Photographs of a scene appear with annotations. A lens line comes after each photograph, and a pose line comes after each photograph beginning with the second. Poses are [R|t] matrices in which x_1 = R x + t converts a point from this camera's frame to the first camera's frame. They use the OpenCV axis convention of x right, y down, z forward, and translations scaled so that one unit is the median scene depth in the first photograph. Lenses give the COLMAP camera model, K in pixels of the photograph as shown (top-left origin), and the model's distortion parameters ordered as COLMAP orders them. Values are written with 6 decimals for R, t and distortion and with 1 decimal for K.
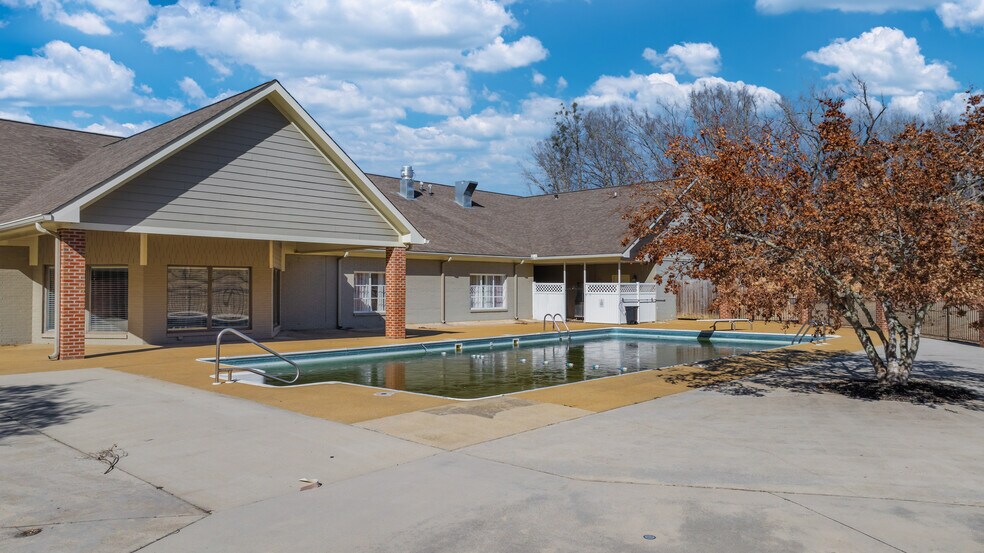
lens RADIAL K [[699.8, 0, 492.0], [0, 699.8, 276.5], [0, 0, 1]] dist [-0.007049, -0.001868]
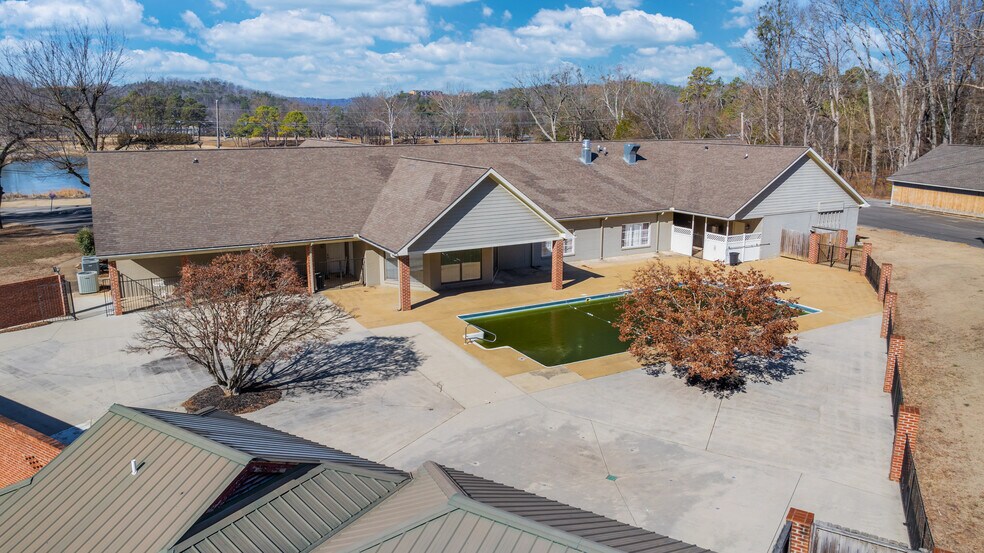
lens RADIAL K [[699.8, 0, 492.0], [0, 699.8, 276.5], [0, 0, 1]] dist [-0.007049, -0.001868]
pose [[0.944867, 0.071057, -0.319651, 0.187789], [0.010151, 0.969347, 0.245487, -0.261510], [0.327296, -0.235197, 0.915183, -0.472118]]
